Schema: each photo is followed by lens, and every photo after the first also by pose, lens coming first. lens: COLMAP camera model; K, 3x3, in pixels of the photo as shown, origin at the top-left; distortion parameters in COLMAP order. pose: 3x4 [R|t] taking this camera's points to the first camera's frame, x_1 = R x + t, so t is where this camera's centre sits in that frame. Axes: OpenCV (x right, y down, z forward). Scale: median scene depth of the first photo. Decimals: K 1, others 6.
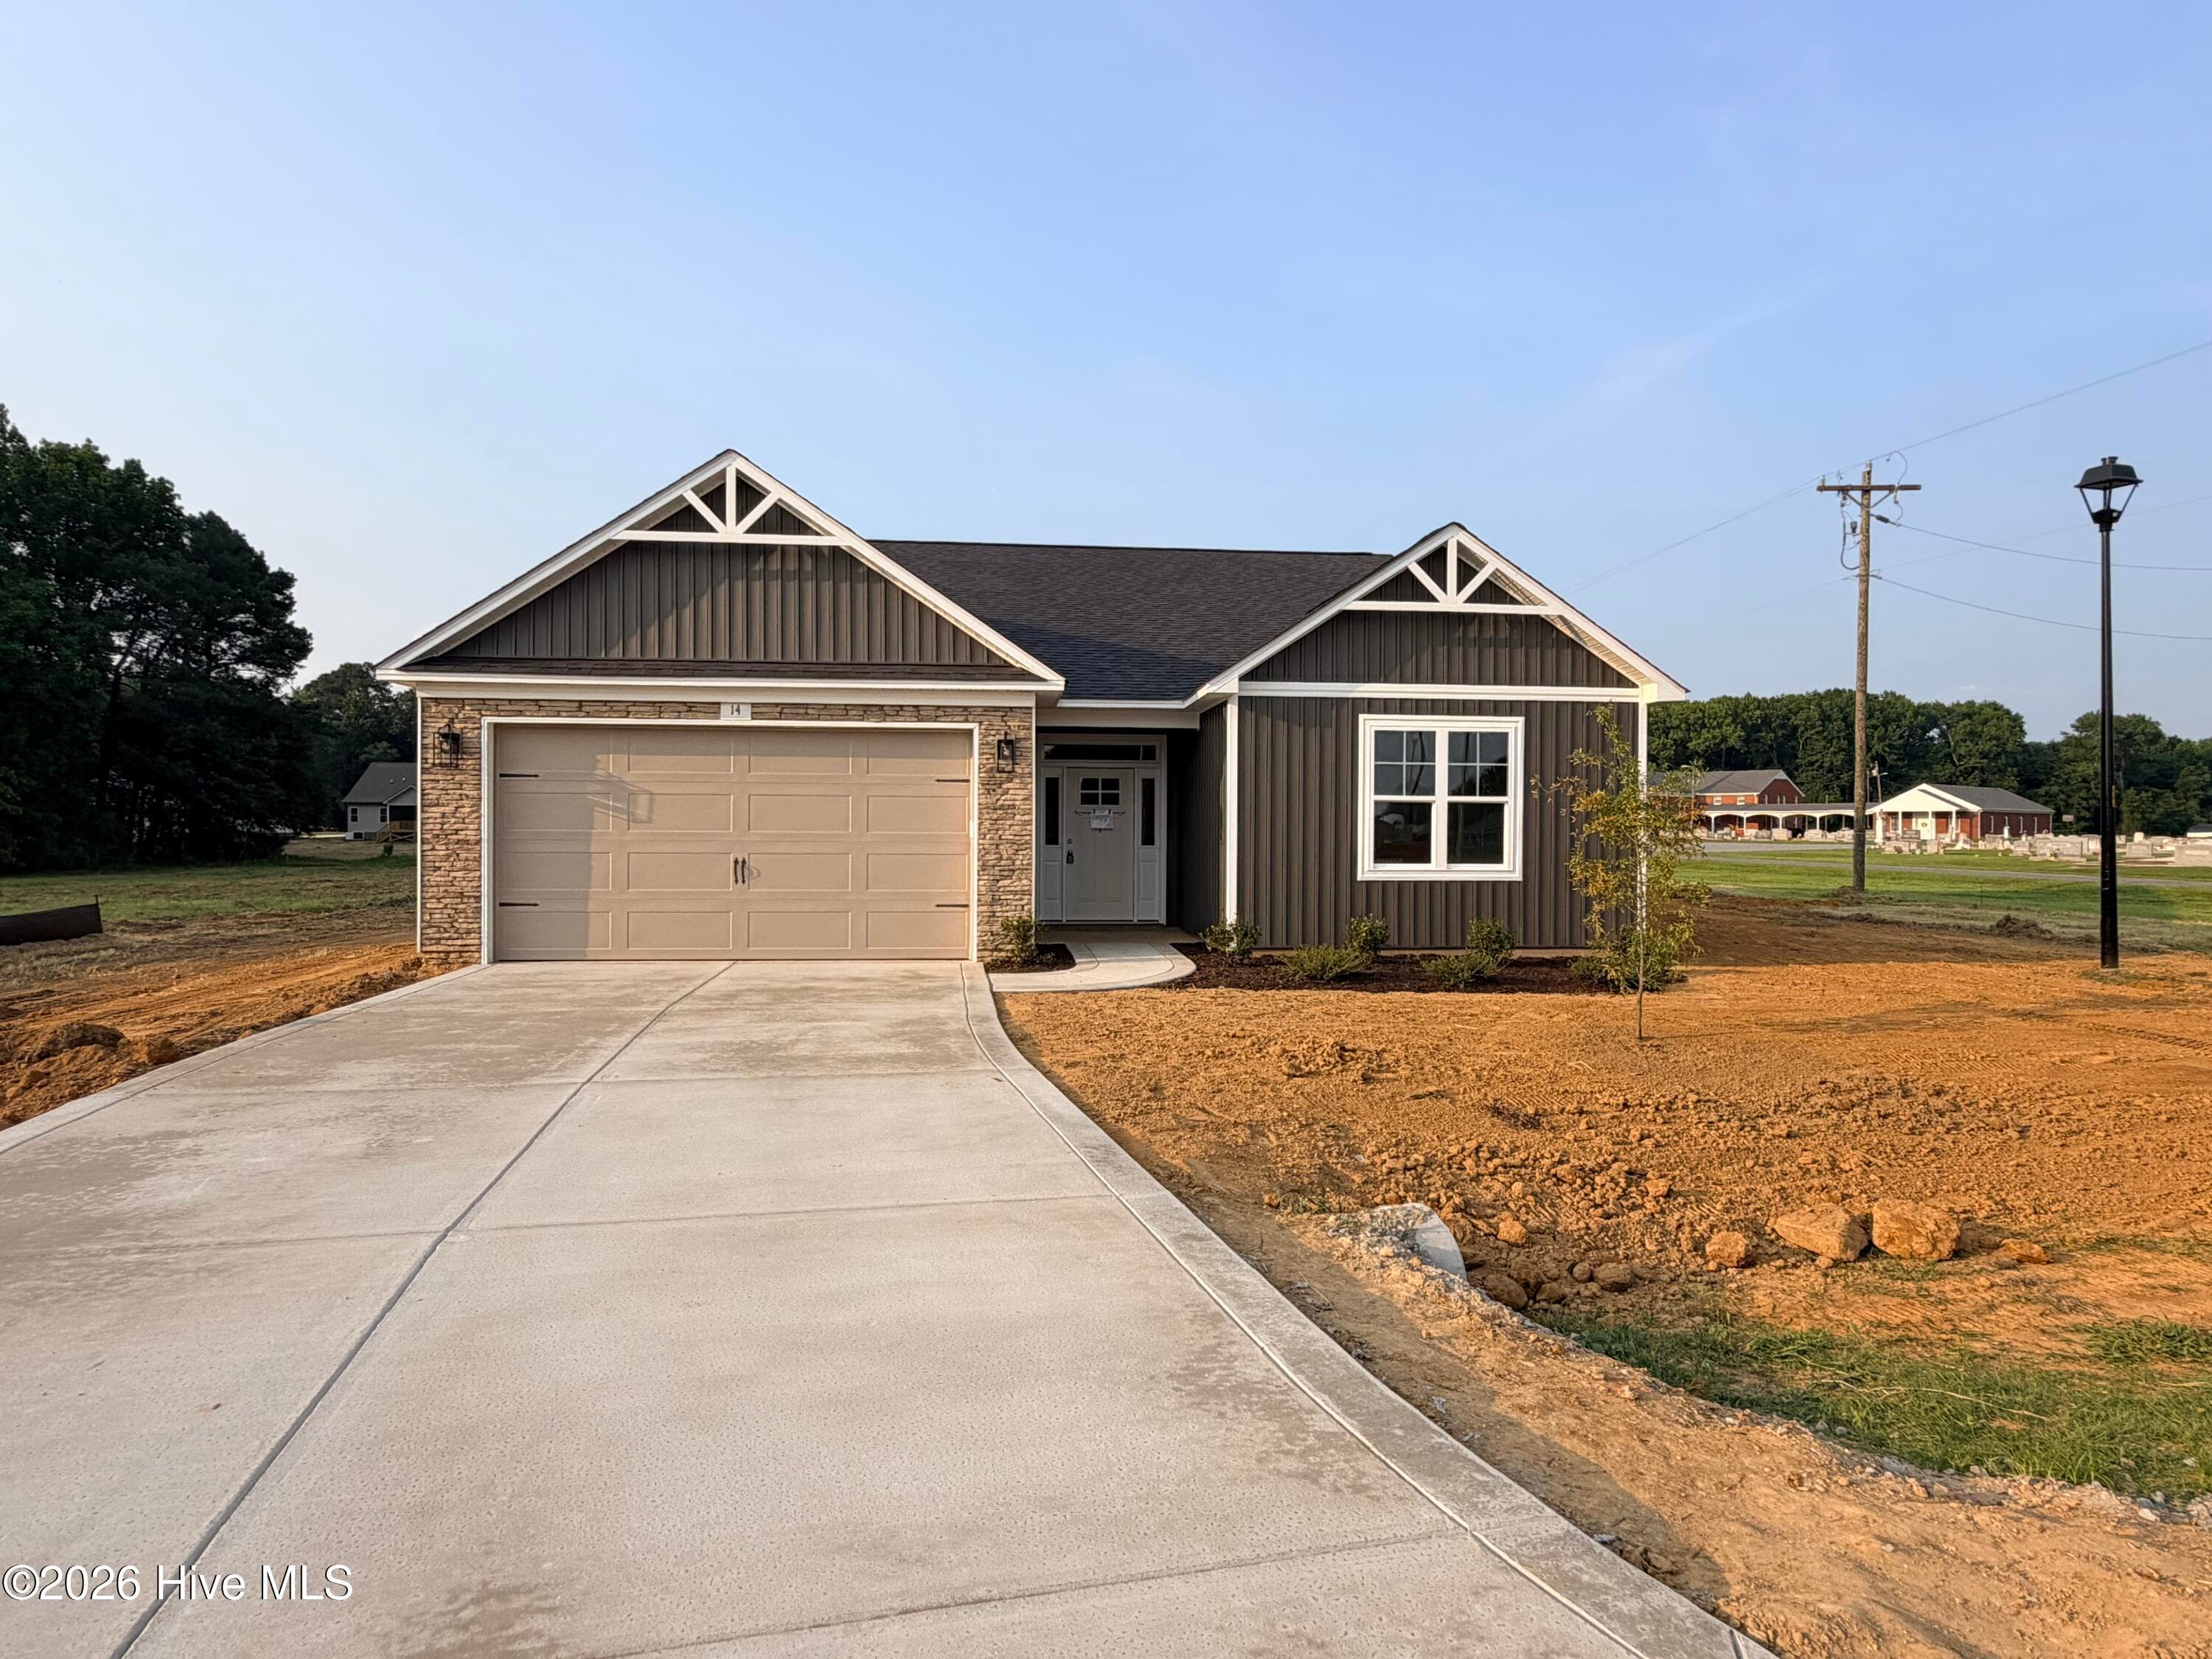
lens RADIAL K [[1337.5, 0, 1113.7], [0, 1337.5, 835.4], [0, 0, 1]] dist [0.001315, 0.003028]
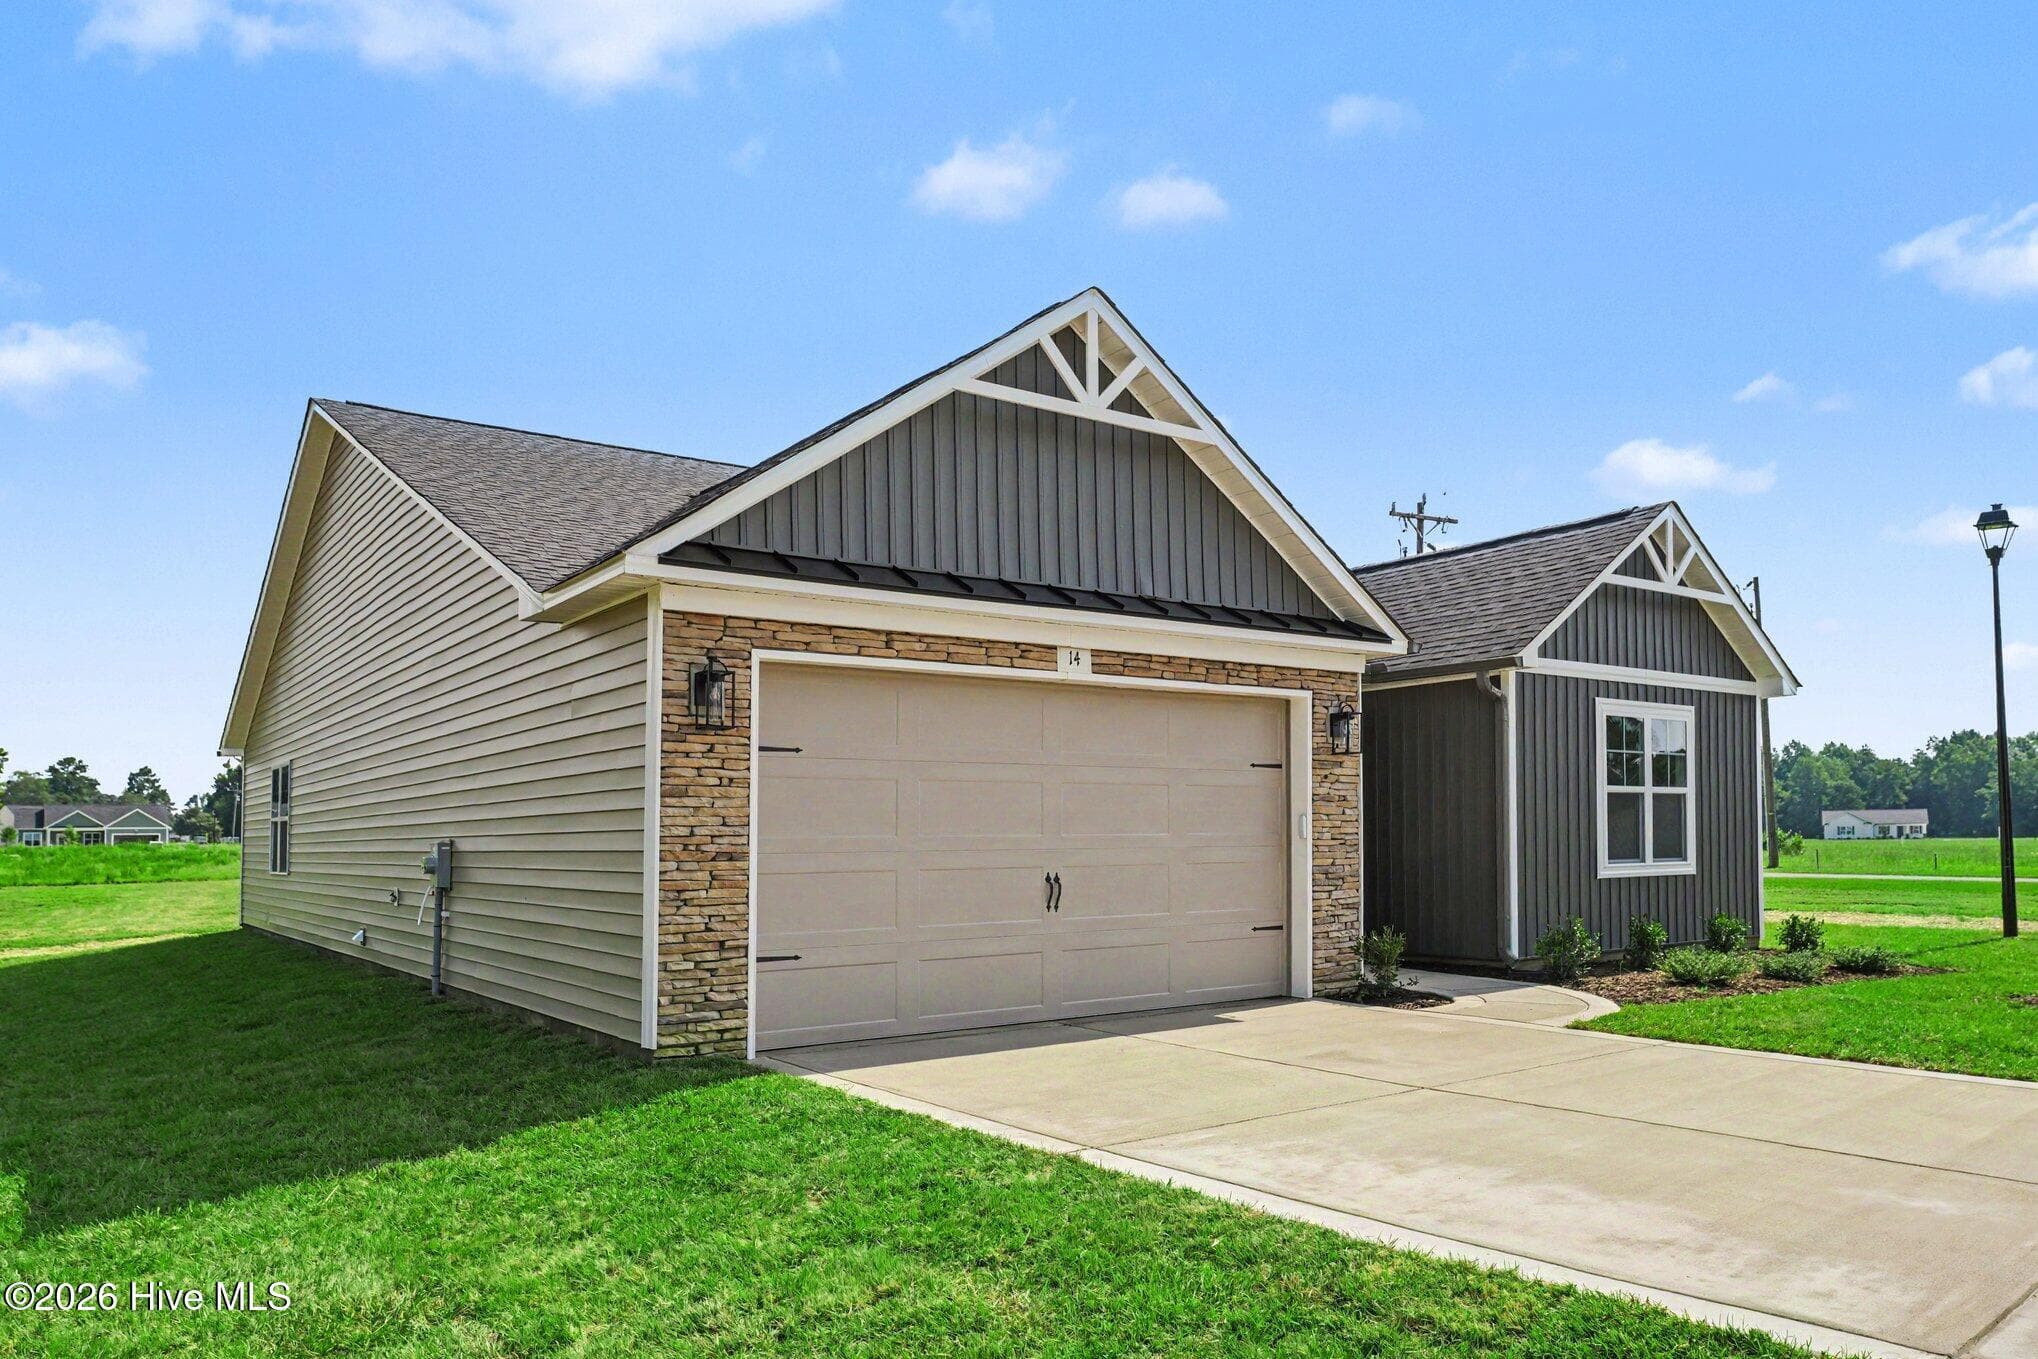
lens RADIAL K [[1442.6, 0, 1035.7], [0, 1442.6, 811.8], [0, 0, 1]] dist [0.007060, -0.000967]
pose [[0.855469, -0.005950, 0.517819, -0.653812], [0.022475, 0.999418, -0.025645, 0.004251], [-0.517366, 0.033577, 0.855106, 0.351951]]
